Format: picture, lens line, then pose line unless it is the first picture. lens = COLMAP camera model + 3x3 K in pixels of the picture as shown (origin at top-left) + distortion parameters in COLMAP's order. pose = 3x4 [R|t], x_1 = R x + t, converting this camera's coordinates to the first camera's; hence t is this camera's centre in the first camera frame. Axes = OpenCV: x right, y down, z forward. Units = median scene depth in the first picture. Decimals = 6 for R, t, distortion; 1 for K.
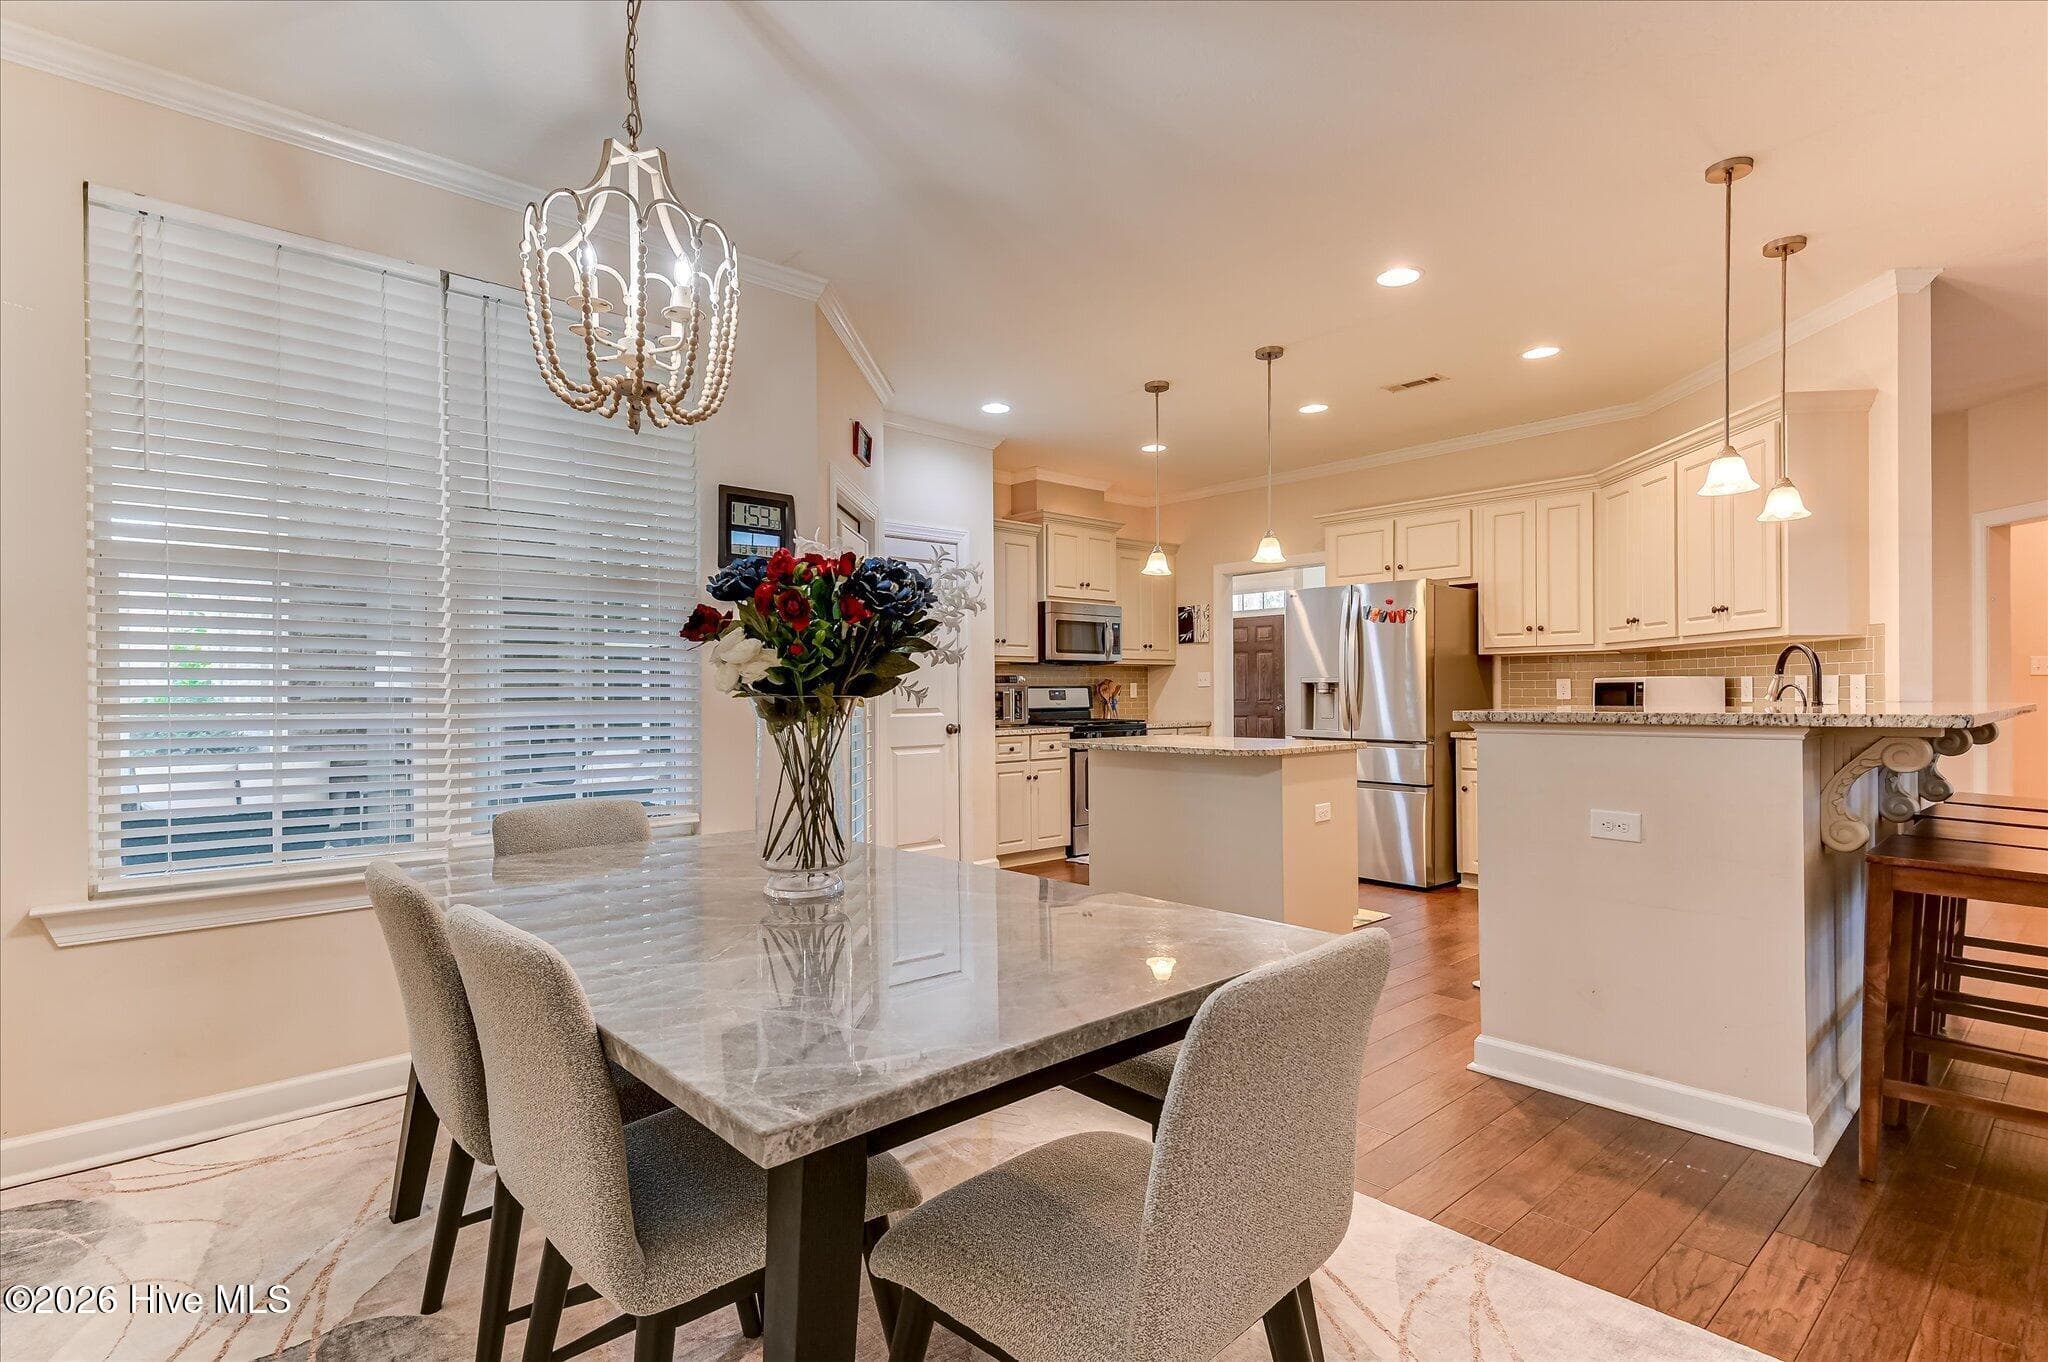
lens RADIAL K [[991.0, 0, 1014.0], [0, 991.0, 688.9], [0, 0, 1]] dist [0.017679, -0.000040]
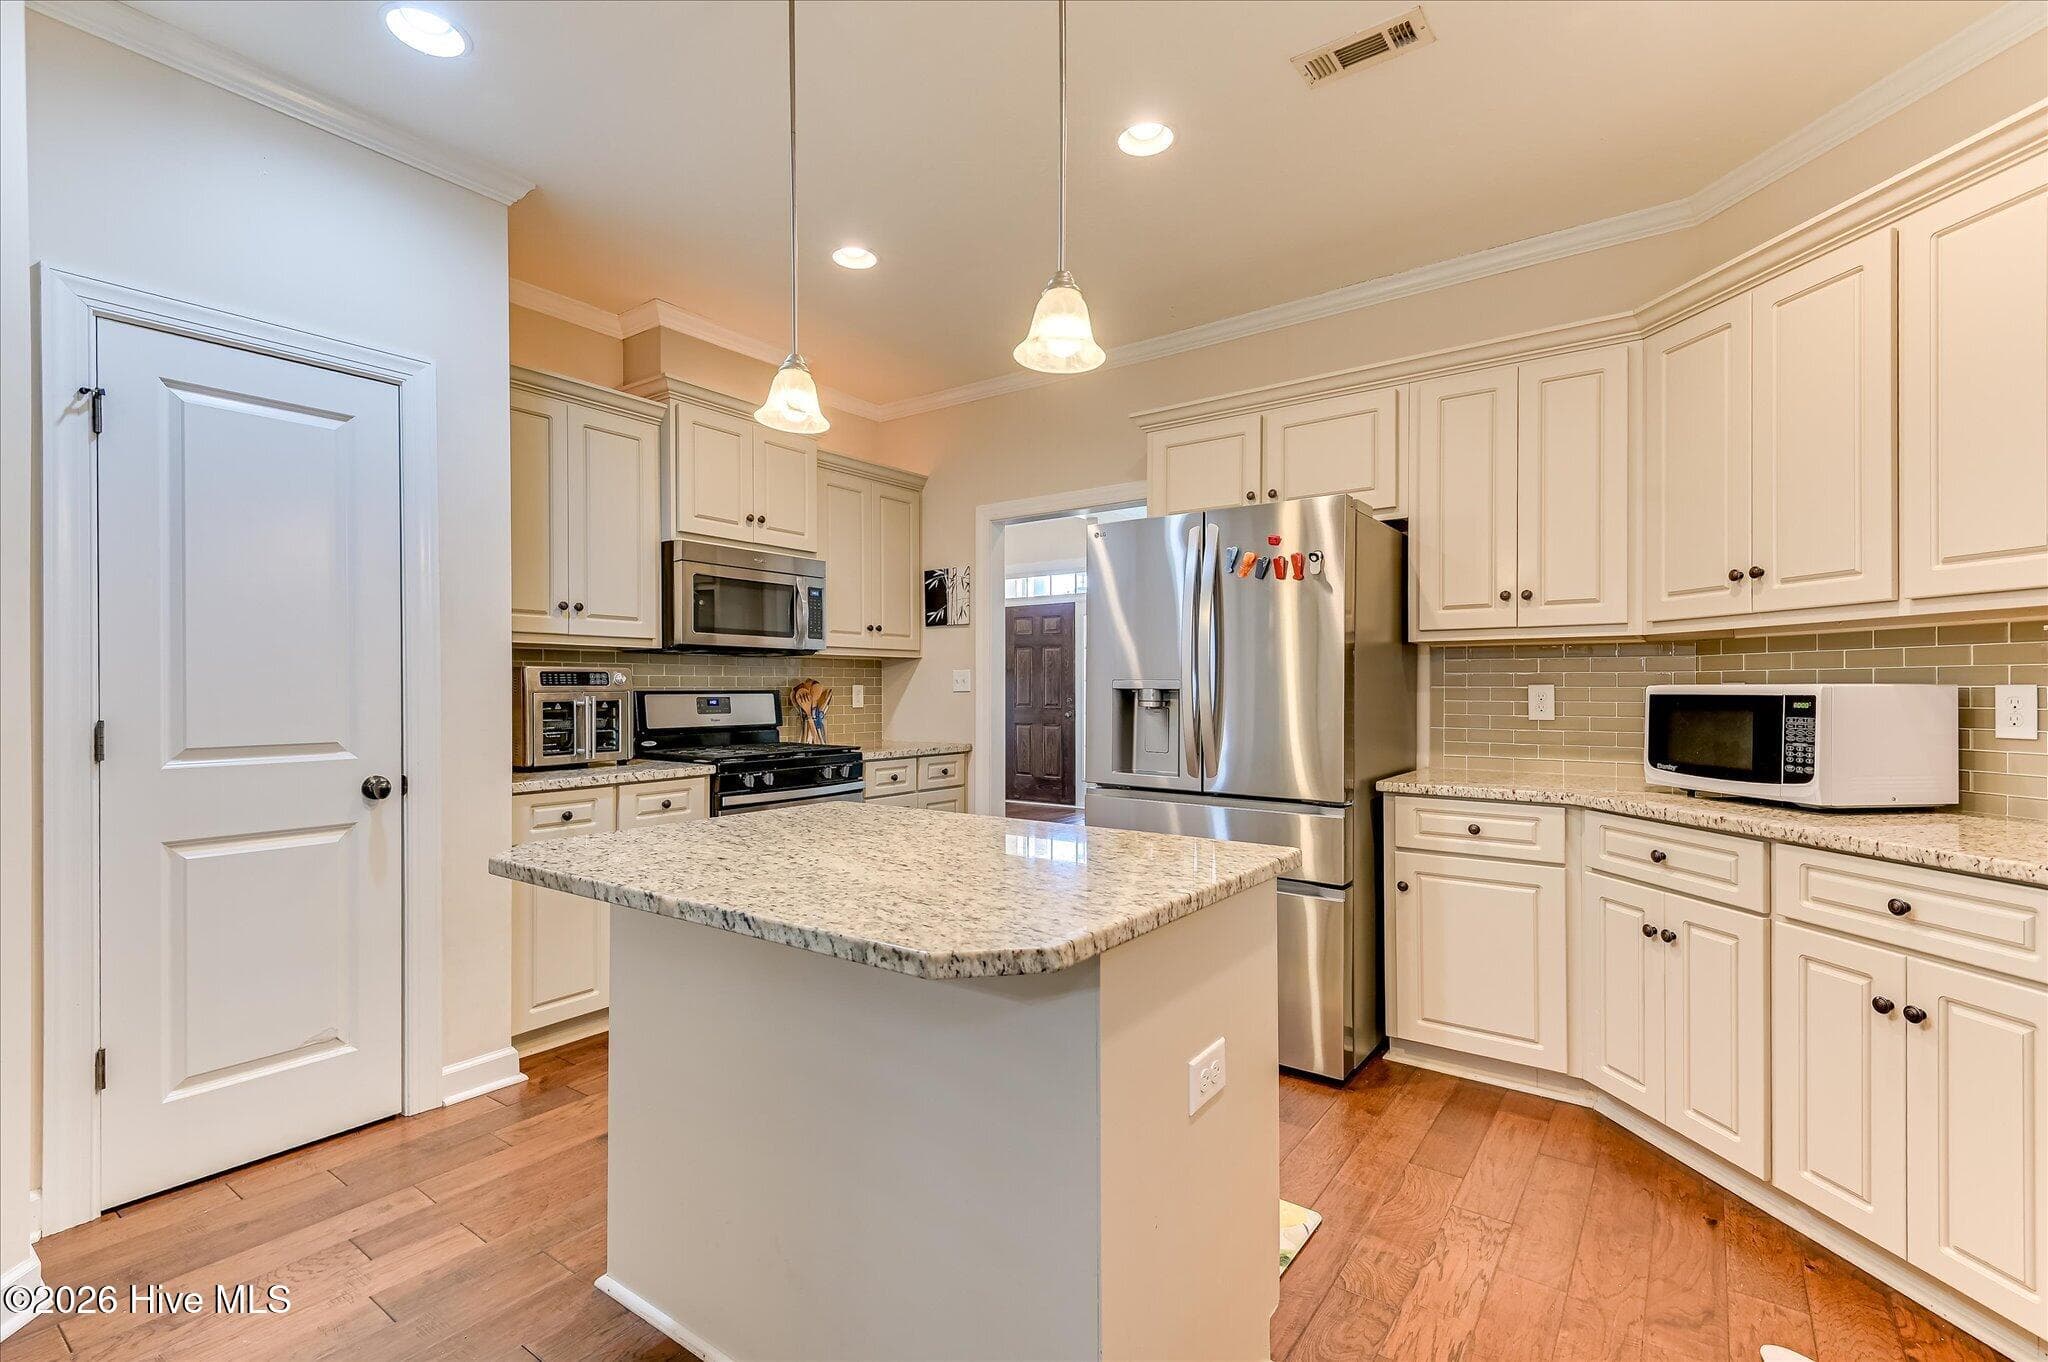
lens RADIAL K [[920.9, 0, 1027.0], [0, 920.9, 689.6], [0, 0, 1]] dist [0.034965, -0.000358]
pose [[0.975979, 0.004784, 0.217811, 0.124602], [-0.005468, 0.999982, 0.002536, -0.006699], [-0.217795, -0.003666, 0.975988, 0.486703]]
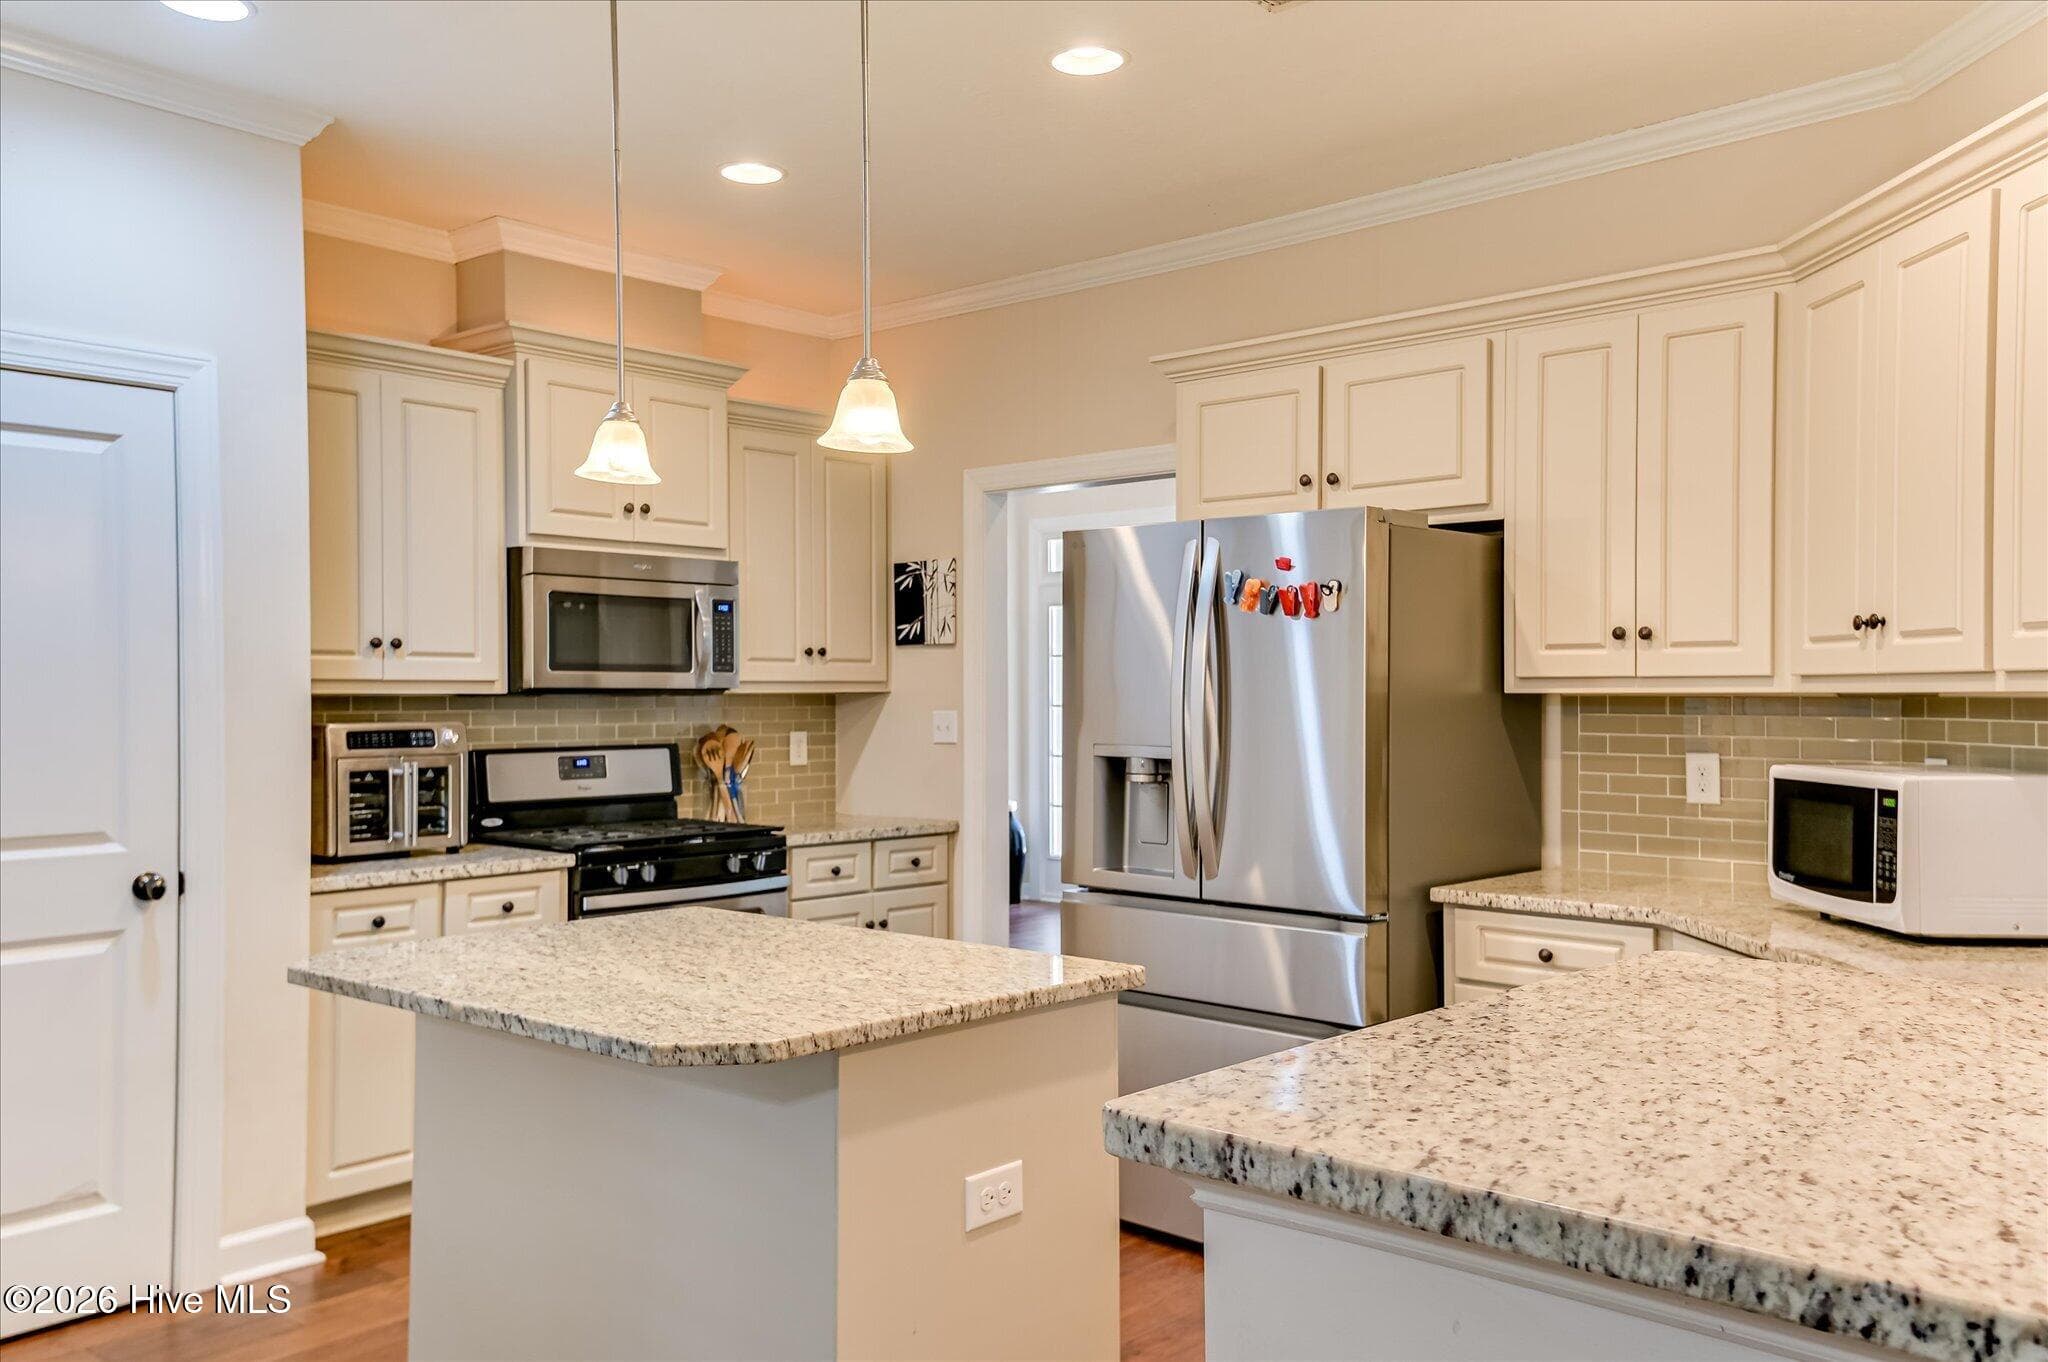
lens RADIAL K [[1699.1, 0, 1027.7], [0, 1699.1, 695.8], [0, 0, 1]] dist [0.092924, 0.103348]
pose [[0.994110, 0.003800, 0.108307, 0.180146], [-0.004192, 0.999985, 0.003396, -0.032605], [-0.108292, -0.003830, 0.994112, 0.293184]]
